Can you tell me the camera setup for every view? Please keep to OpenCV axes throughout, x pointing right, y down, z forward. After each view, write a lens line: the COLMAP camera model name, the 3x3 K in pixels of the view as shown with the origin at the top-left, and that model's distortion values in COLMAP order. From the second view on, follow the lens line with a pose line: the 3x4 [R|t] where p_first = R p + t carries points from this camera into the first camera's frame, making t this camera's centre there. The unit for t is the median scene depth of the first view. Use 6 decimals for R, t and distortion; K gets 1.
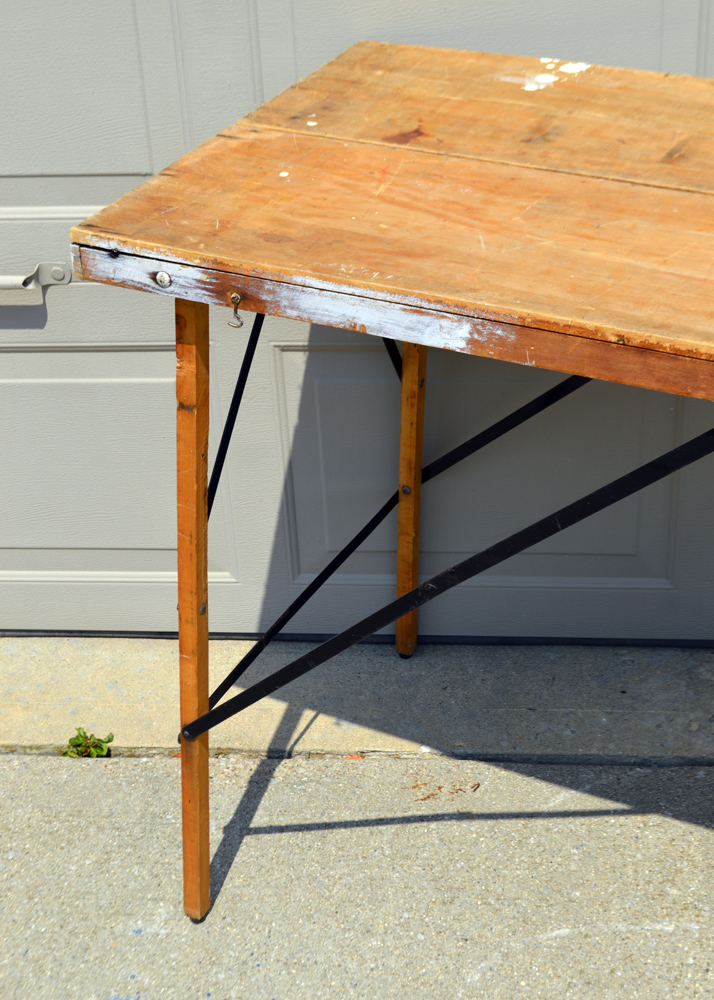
lens RADIAL K [[1622.7, 0, 357.0], [0, 1622.7, 500.0], [0, 0, 1]] dist [-0.006913, -0.023590]
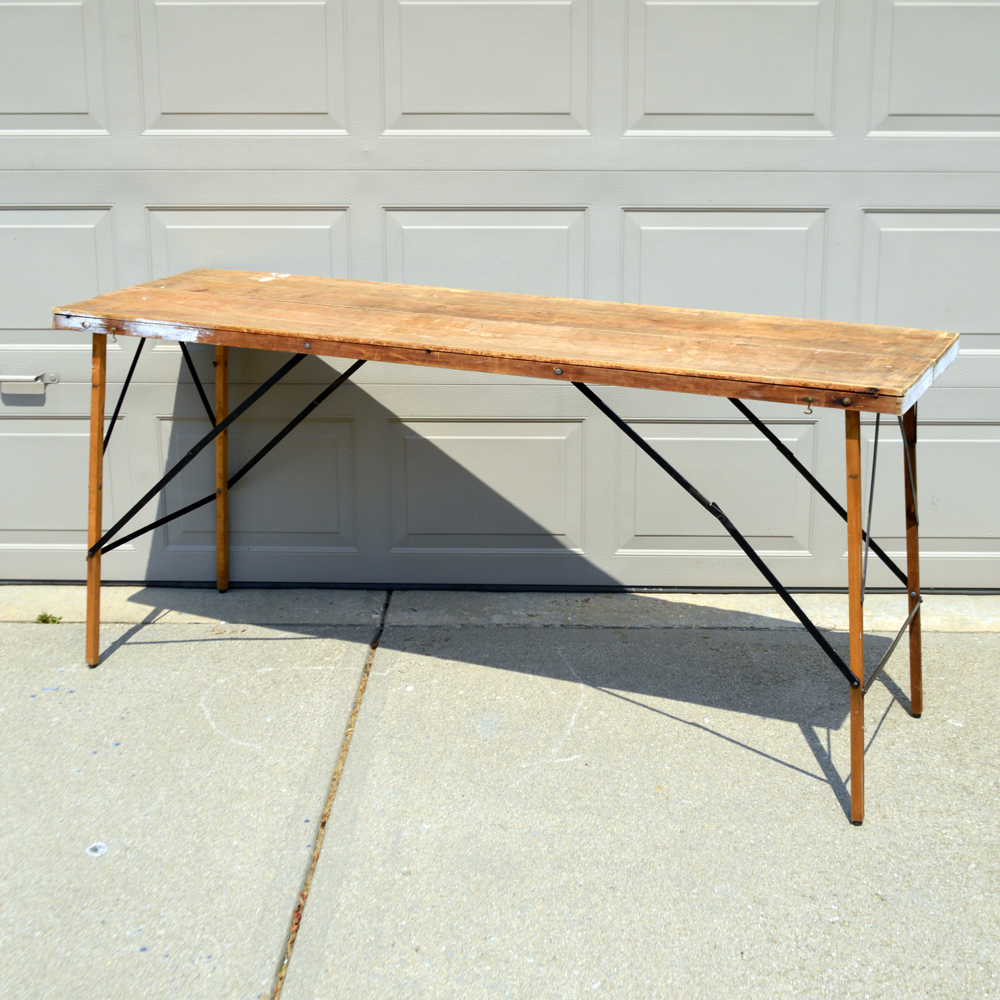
lens RADIAL K [[1618.9, 0, 500.0], [0, 1618.9, 500.0], [0, 0, 1]] dist [-0.027159, -0.012677]
pose [[0.997963, 0.028902, 0.056876, 0.297449], [-0.012190, 0.961458, -0.274681, 0.621429], [-0.062623, 0.273429, 0.959852, -1.058187]]
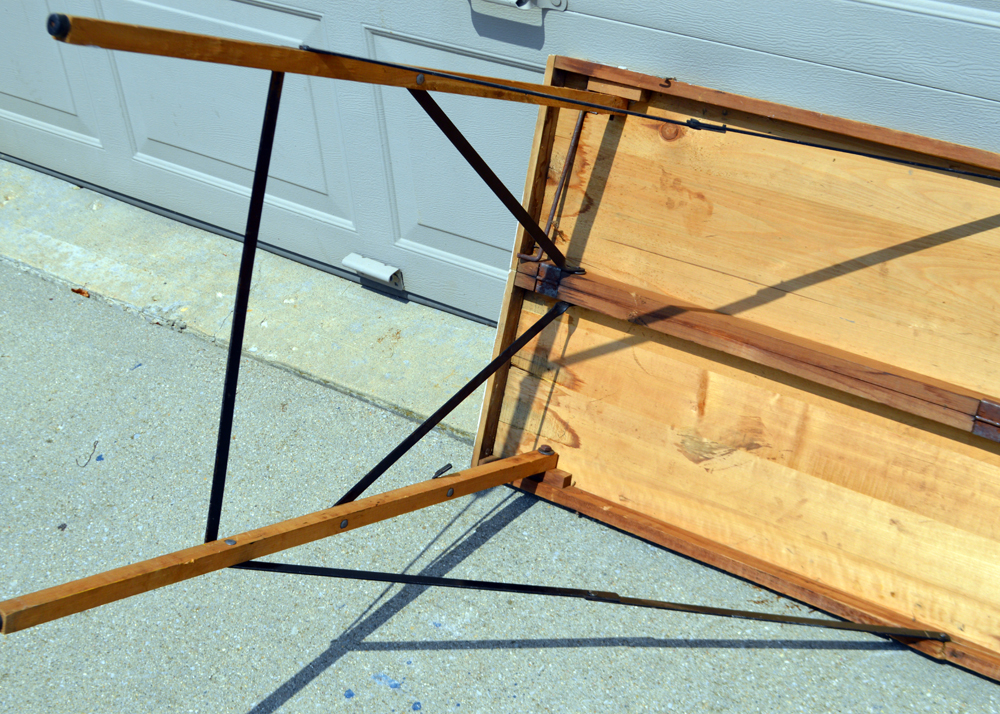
lens RADIAL K [[1470.7, 0, 500.0], [0, 1470.7, 357.0], [0, 0, 1]] dist [0.003721, -0.084320]
pose [[0.870317, 0.282698, -0.403275, 0.244298], [-0.238151, 0.958319, 0.157827, -0.066992], [0.431084, -0.041319, 0.901365, 0.150946]]
